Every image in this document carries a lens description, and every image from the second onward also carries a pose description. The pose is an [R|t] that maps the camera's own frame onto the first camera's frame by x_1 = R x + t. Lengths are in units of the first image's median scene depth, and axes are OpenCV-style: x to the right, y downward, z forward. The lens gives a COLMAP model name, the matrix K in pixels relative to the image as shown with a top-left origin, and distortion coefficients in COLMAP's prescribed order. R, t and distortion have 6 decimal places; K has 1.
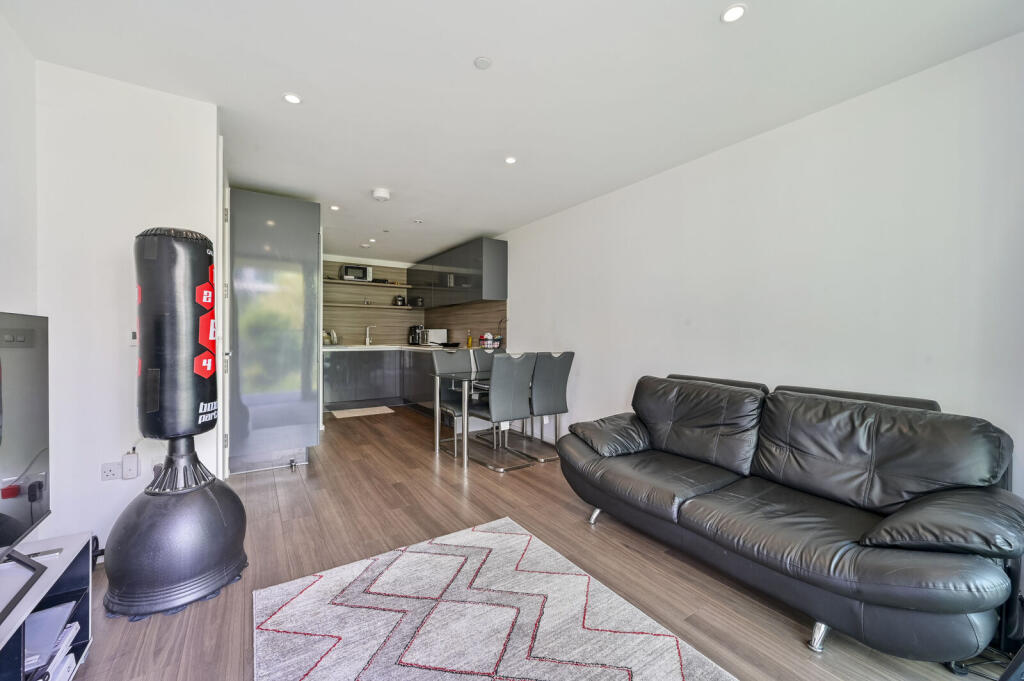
lens RADIAL K [[401.8, 0, 513.5], [0, 401.8, 337.6], [0, 0, 1]] dist [0.000494, 0.000061]
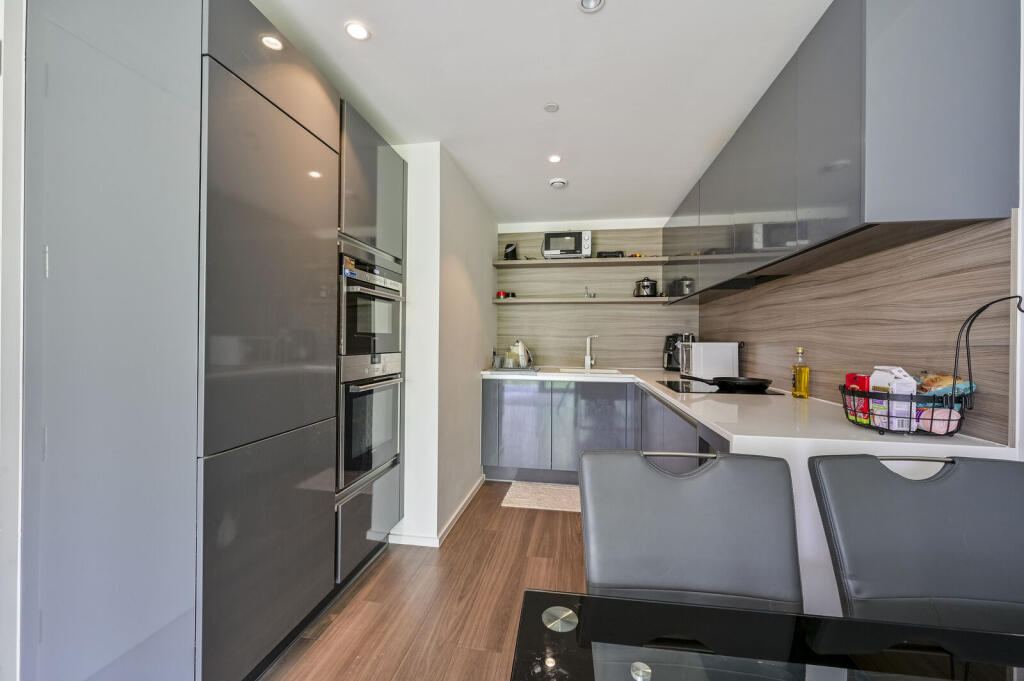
lens RADIAL K [[401.8, 0, 513.5], [0, 401.8, 337.6], [0, 0, 1]] dist [0.000494, 0.000061]
pose [[0.734180, -0.000108, -0.678955, -0.051062], [-0.009022, 0.999910, -0.009915, -0.019060], [0.678895, 0.013405, 0.734113, 0.519648]]
